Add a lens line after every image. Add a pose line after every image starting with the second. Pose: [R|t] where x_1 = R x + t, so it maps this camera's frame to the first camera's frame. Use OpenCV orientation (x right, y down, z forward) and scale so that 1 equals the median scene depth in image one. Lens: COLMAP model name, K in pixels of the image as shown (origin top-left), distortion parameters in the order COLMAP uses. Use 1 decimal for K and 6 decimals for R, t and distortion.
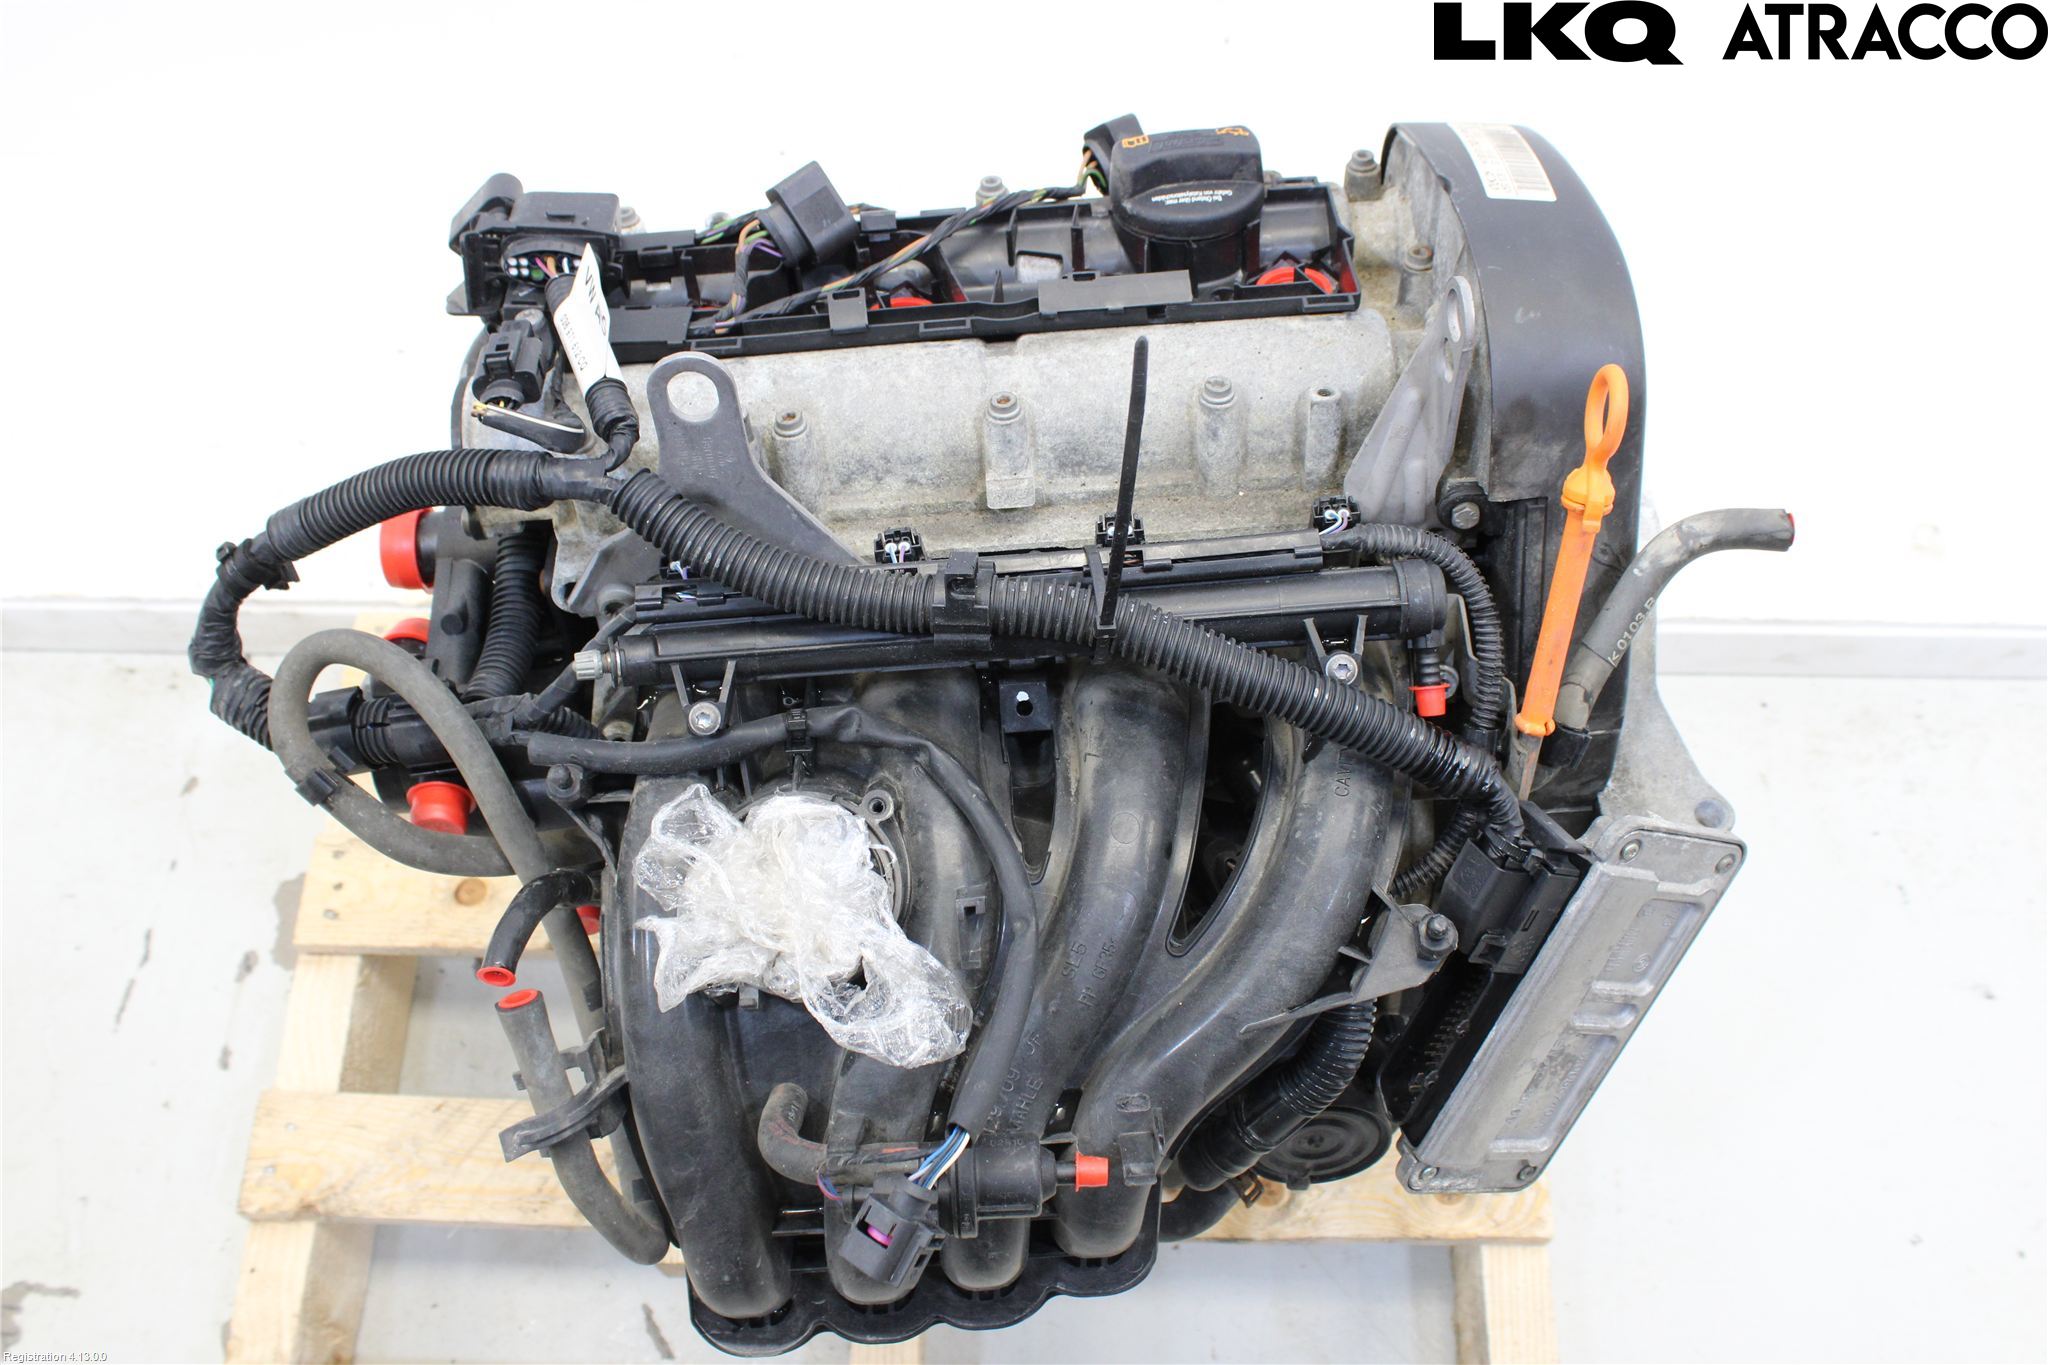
lens RADIAL K [[1916.9, 0, 1024.0], [0, 1916.9, 682.5], [0, 0, 1]] dist [-0.112328, 0.117491]
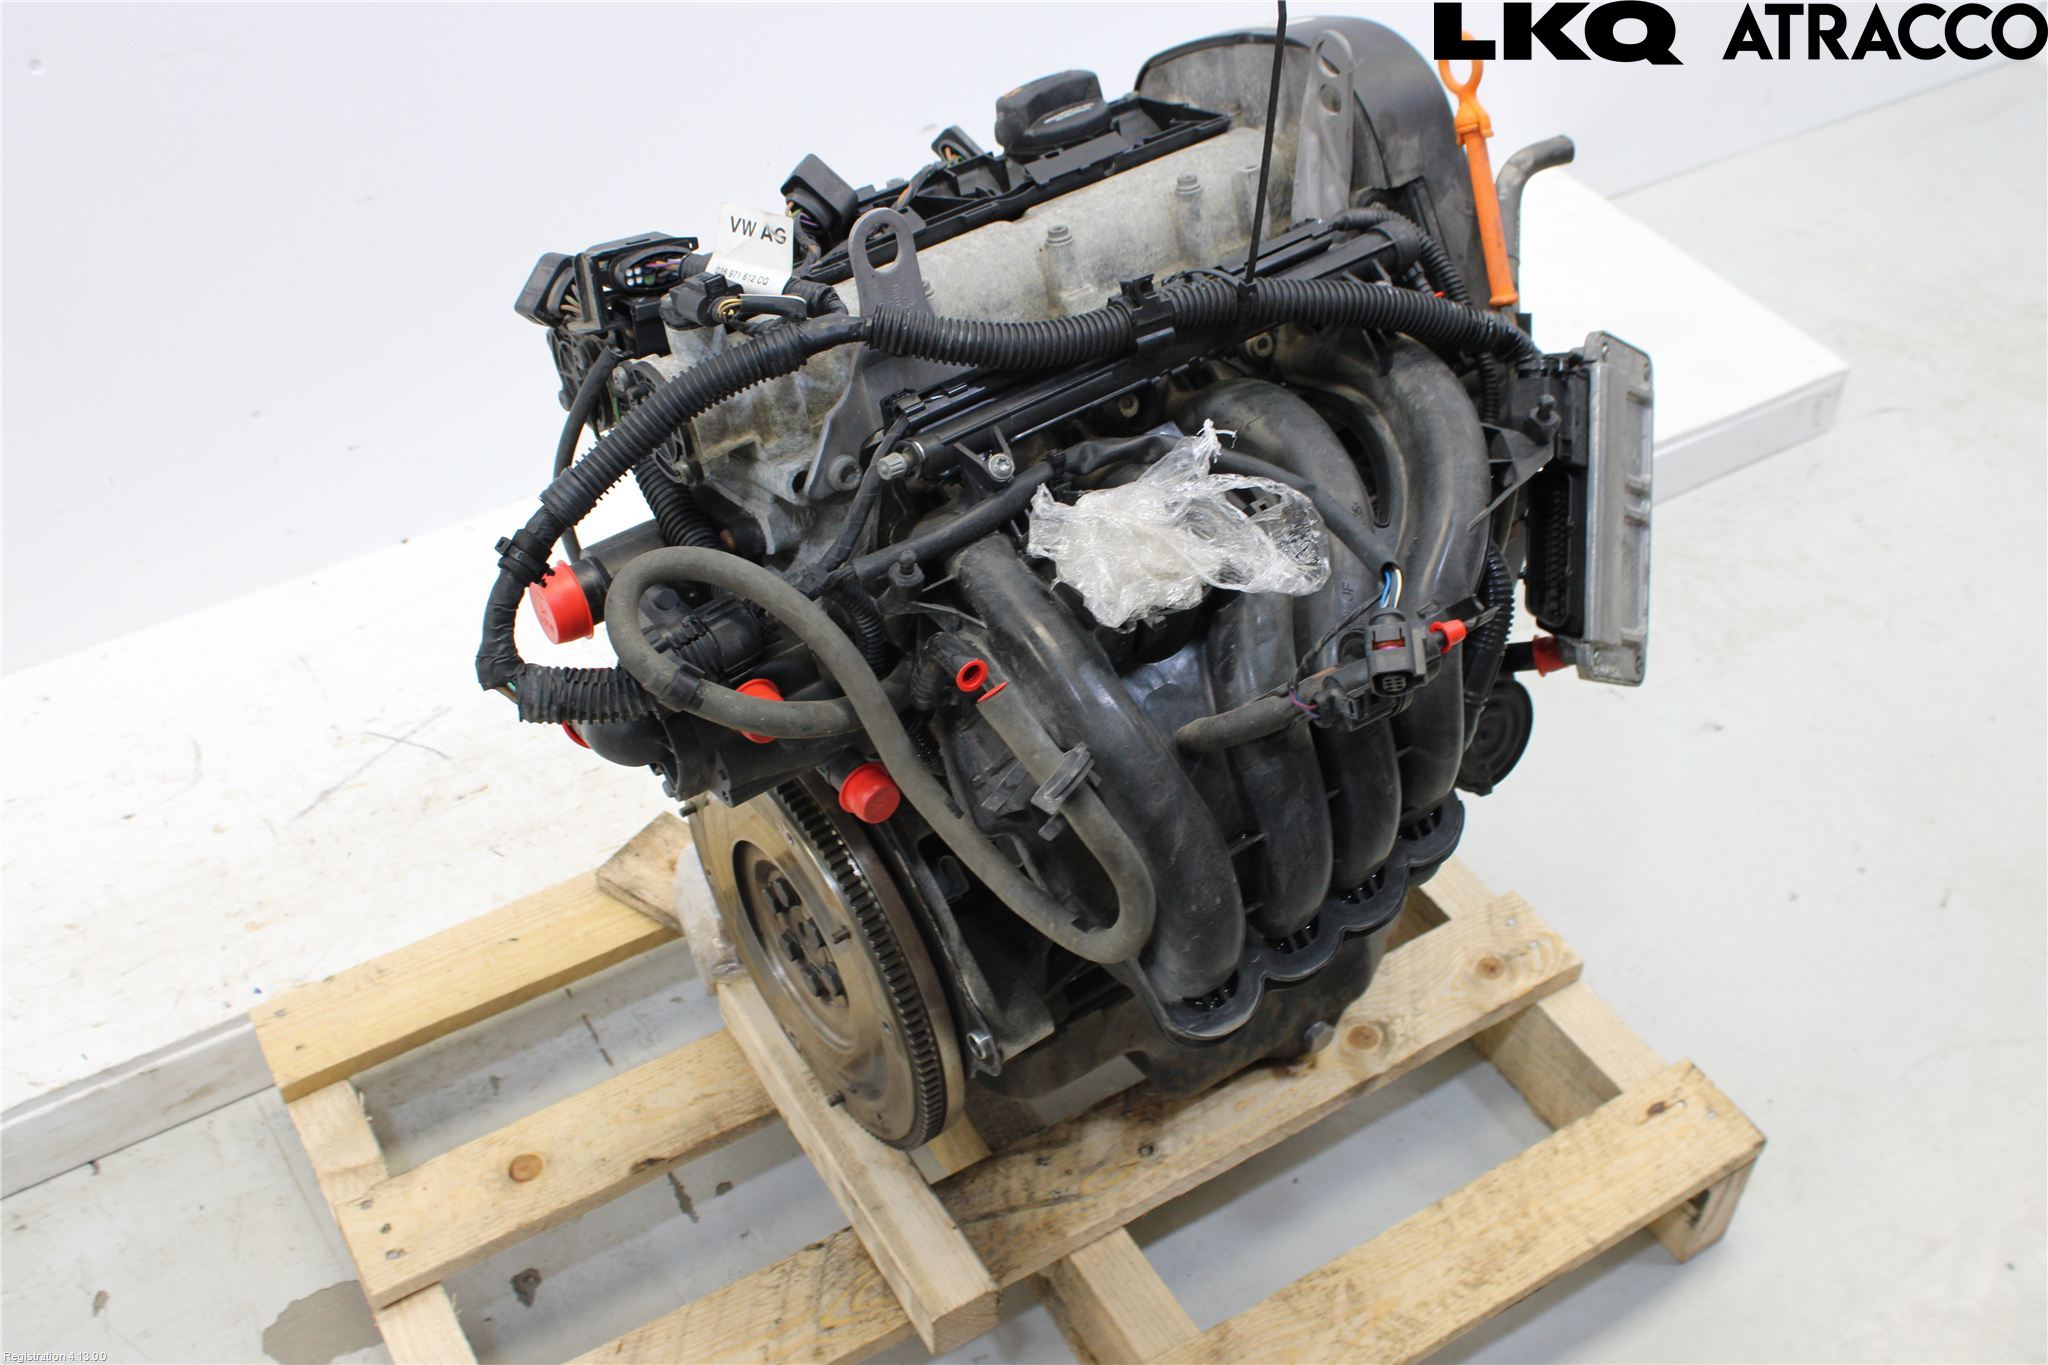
lens RADIAL K [[2106.5, 0, 1024.0], [0, 2106.5, 682.5], [0, 0, 1]] dist [-0.008022, -0.199883]
pose [[0.845589, -0.341466, 0.410342, -0.699383], [0.459128, 0.857360, -0.232668, 0.425359], [-0.272363, 0.385141, 0.881751, -0.135138]]
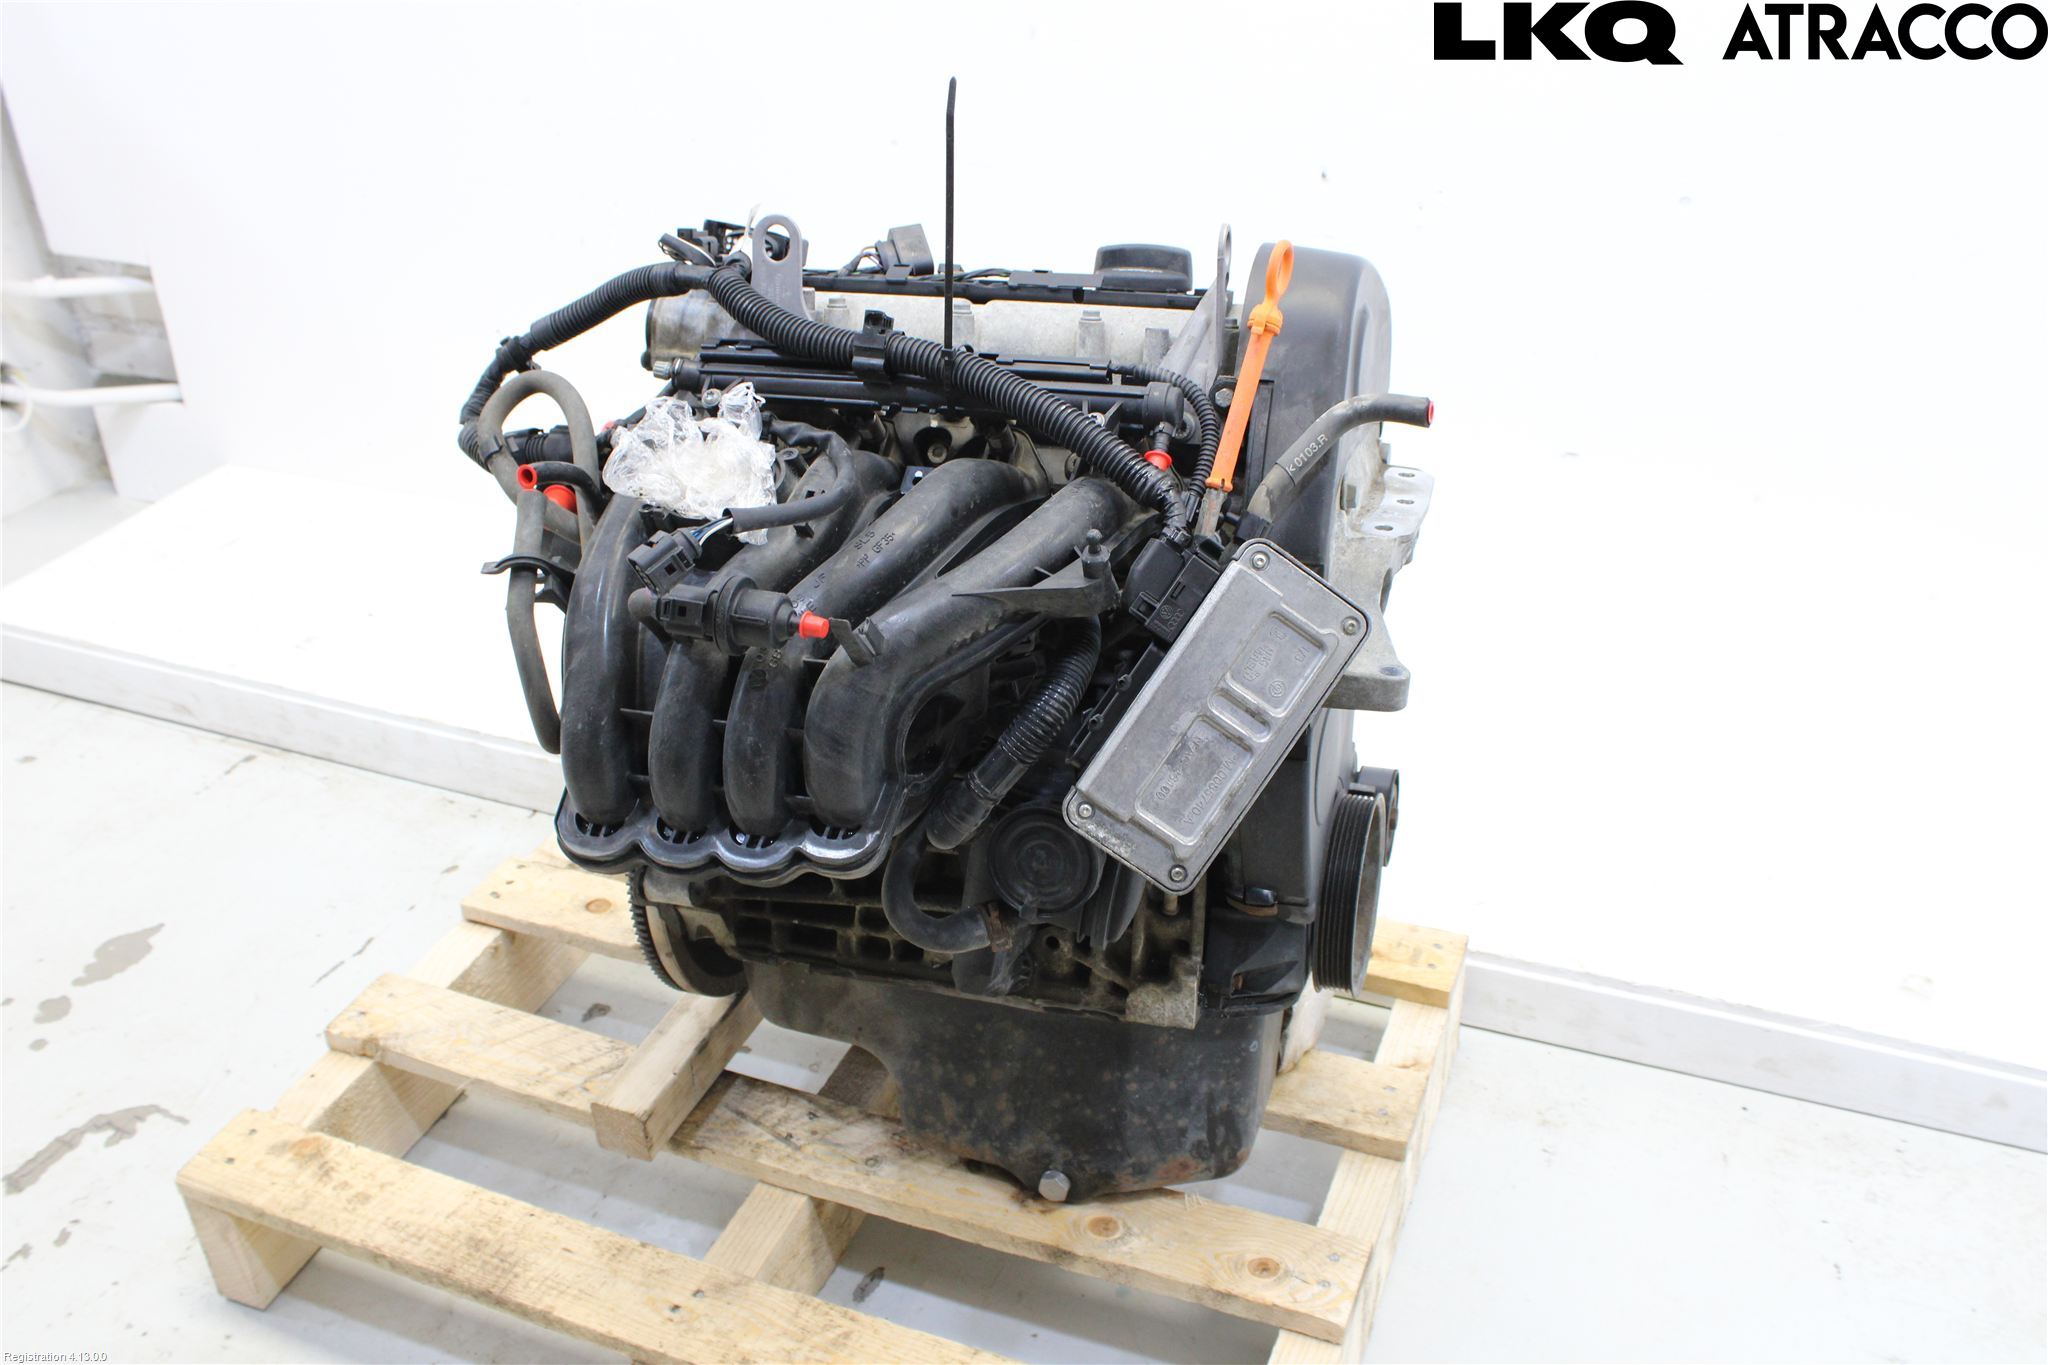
lens RADIAL K [[1916.9, 0, 1024.0], [0, 1916.9, 682.5], [0, 0, 1]] dist [-0.112328, 0.117491]
pose [[0.936535, 0.180984, -0.300245, 0.552620], [-0.305245, 0.842182, -0.444473, 0.780503], [0.172419, 0.507912, 0.843977, -0.162376]]
